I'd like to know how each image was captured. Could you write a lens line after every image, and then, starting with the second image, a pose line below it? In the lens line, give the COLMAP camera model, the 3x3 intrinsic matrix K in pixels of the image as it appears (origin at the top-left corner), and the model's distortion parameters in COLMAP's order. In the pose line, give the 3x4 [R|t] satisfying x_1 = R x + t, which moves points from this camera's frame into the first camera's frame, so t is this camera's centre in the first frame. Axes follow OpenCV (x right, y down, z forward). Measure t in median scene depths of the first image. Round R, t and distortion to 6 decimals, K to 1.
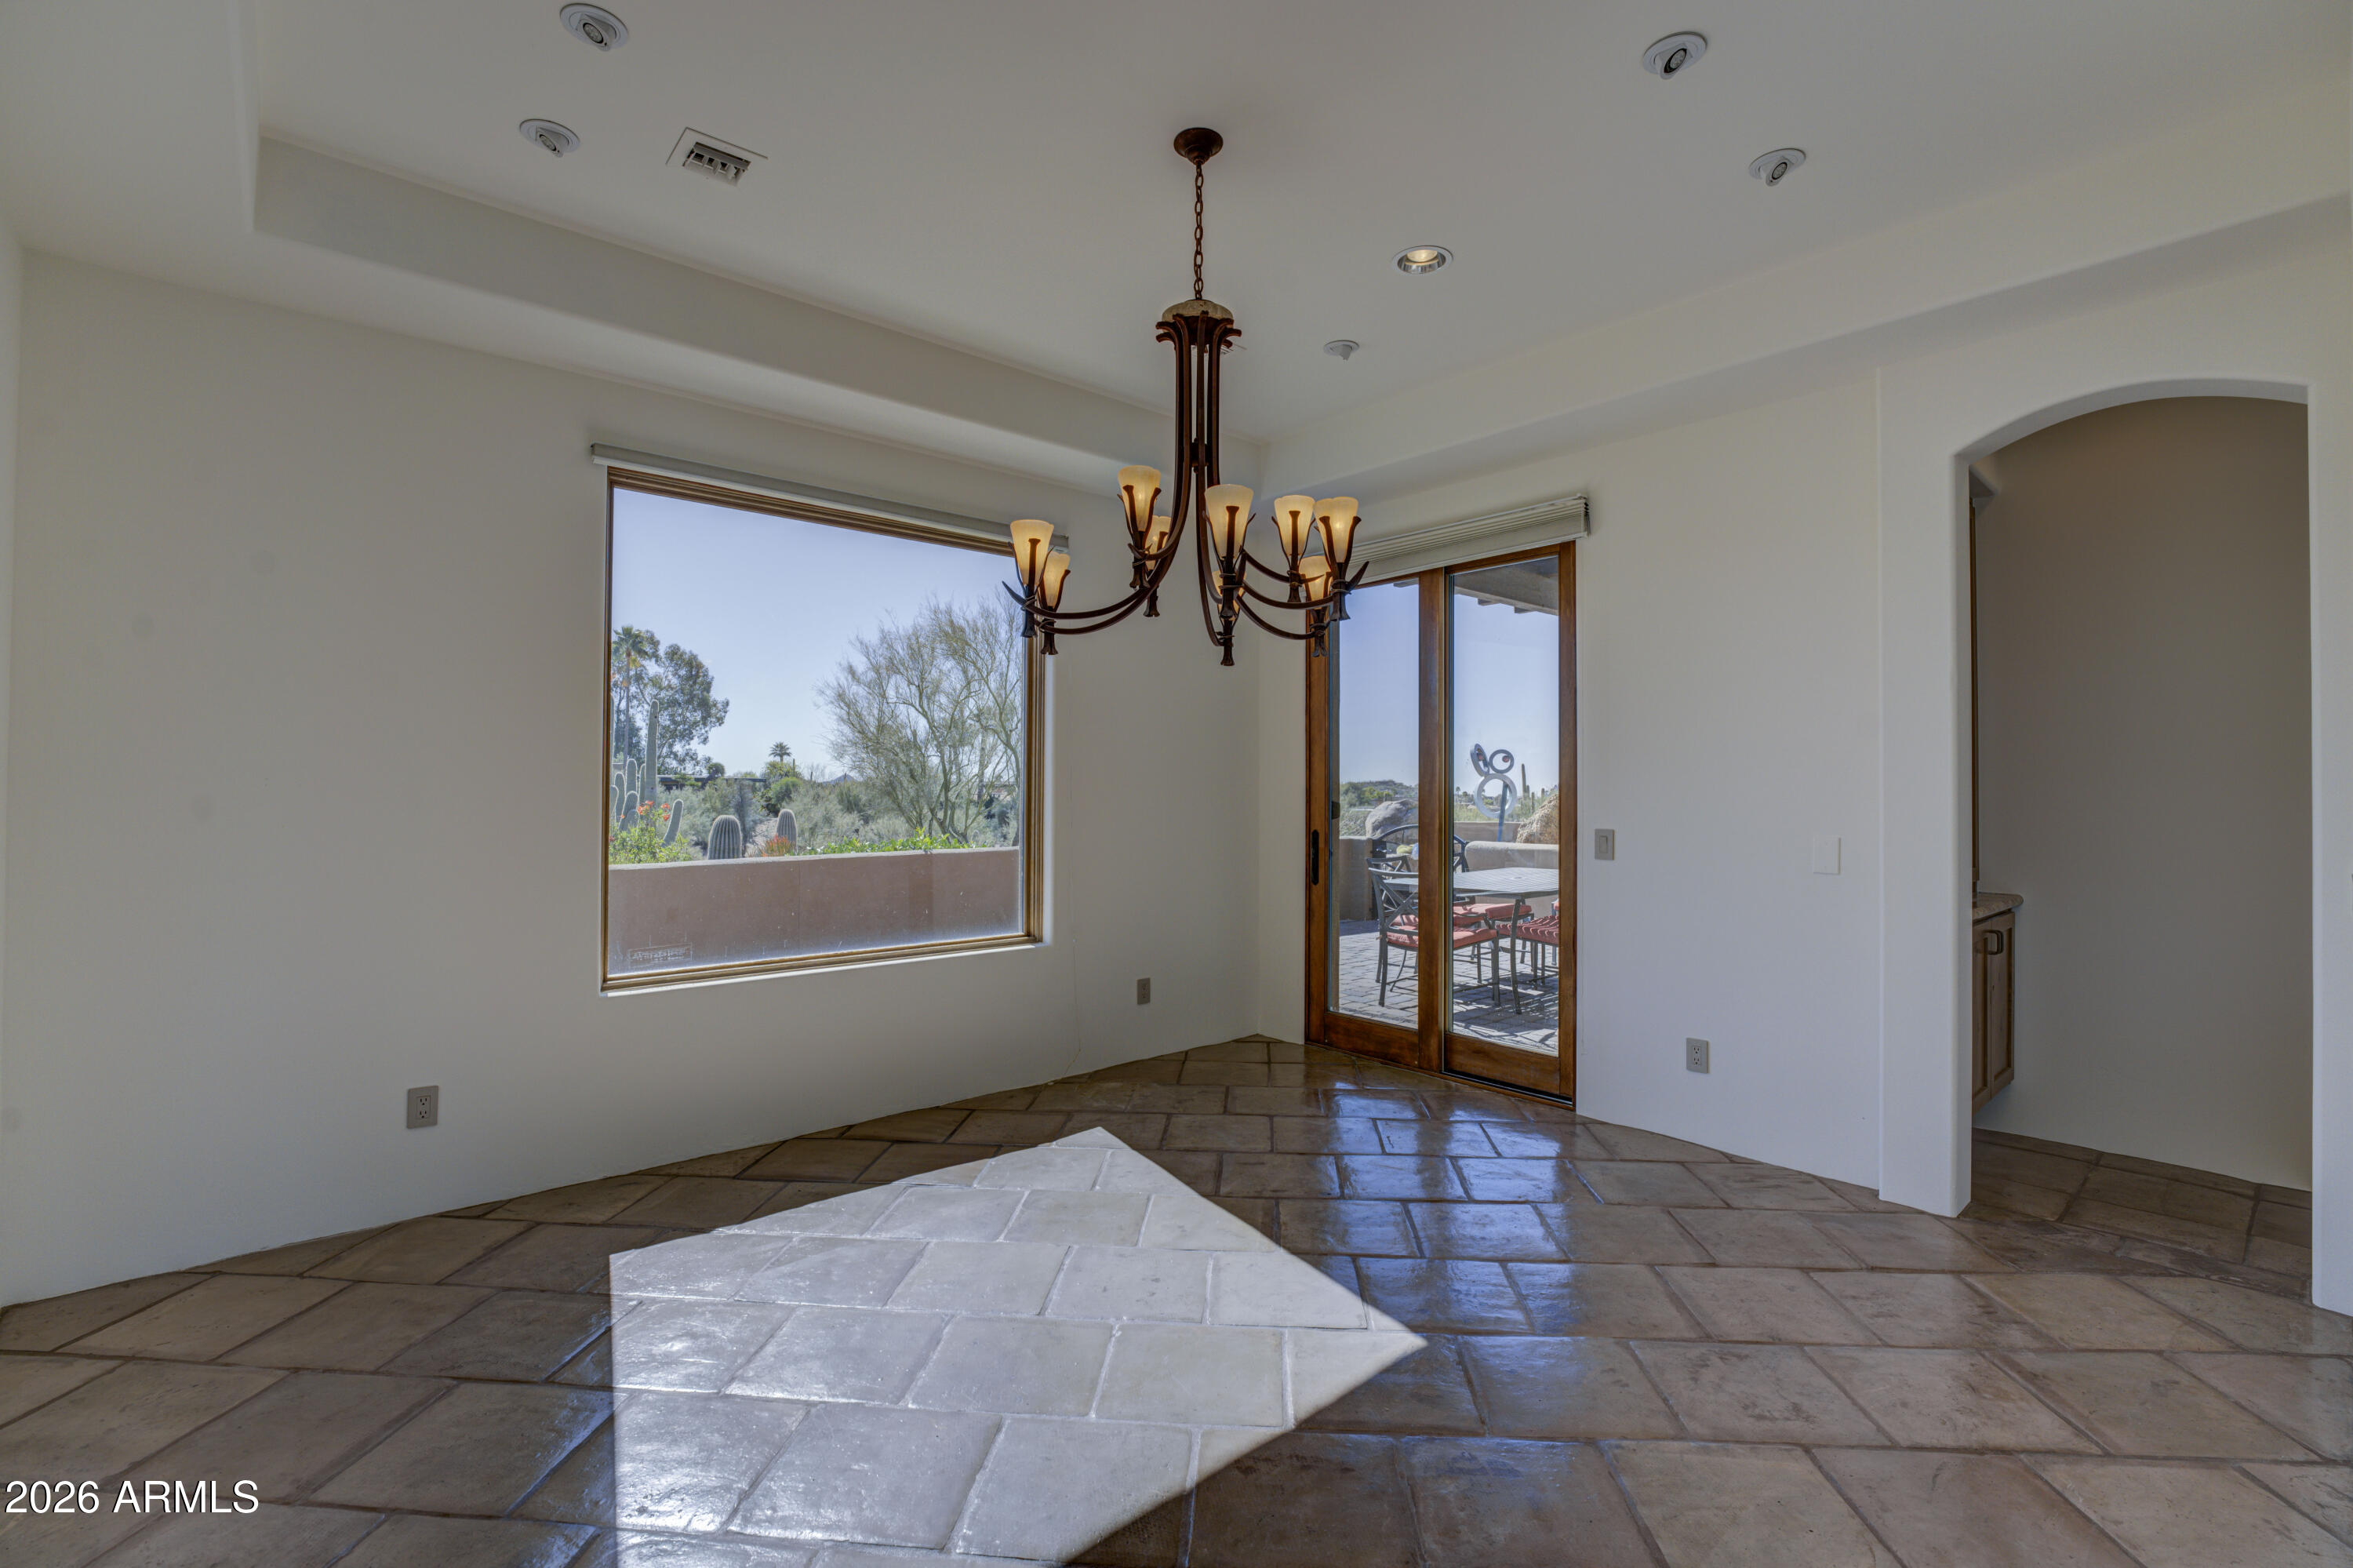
lens RADIAL K [[1032.6, 0, 1176.5], [0, 1032.6, 784.0], [0, 0, 1]] dist [-0.001637, -0.000152]
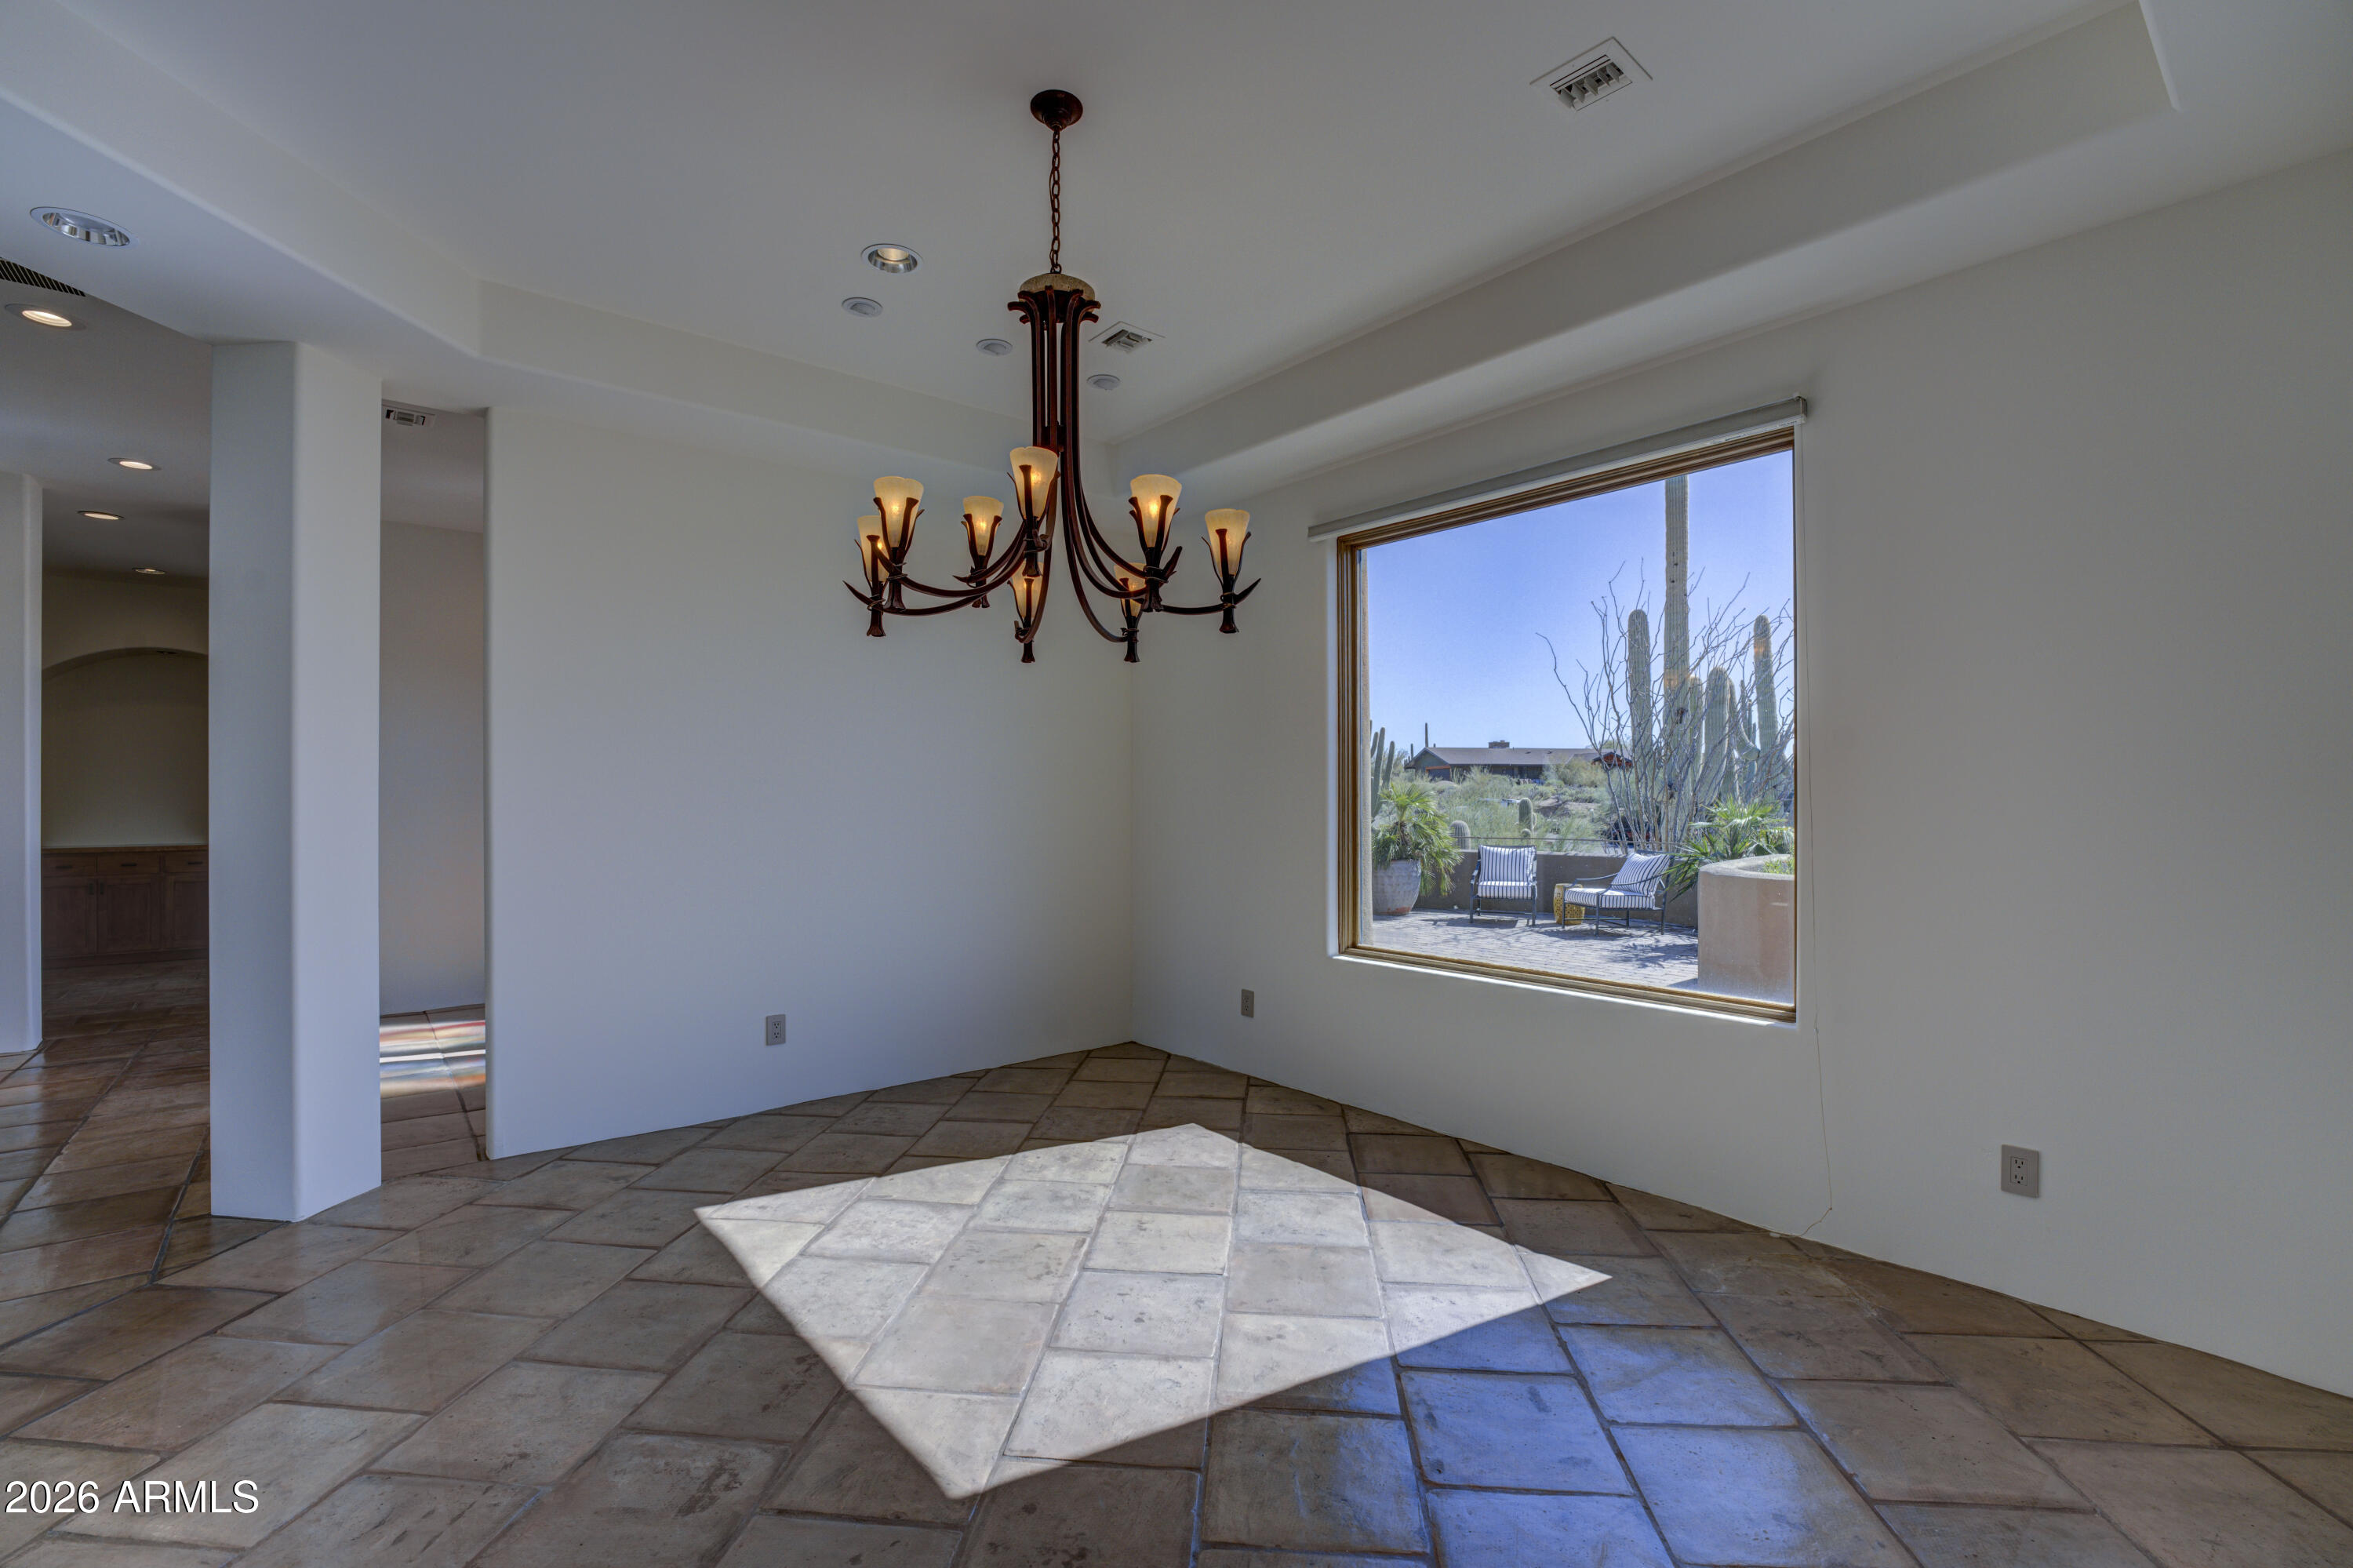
lens RADIAL K [[1032.6, 0, 1176.5], [0, 1032.6, 784.0], [0, 0, 1]] dist [-0.001637, -0.000152]
pose [[-0.003030, -0.010023, -0.999945, 0.728874], [0.005690, 0.999933, -0.010040, 0.005088], [0.999979, -0.005720, -0.002973, 0.824713]]
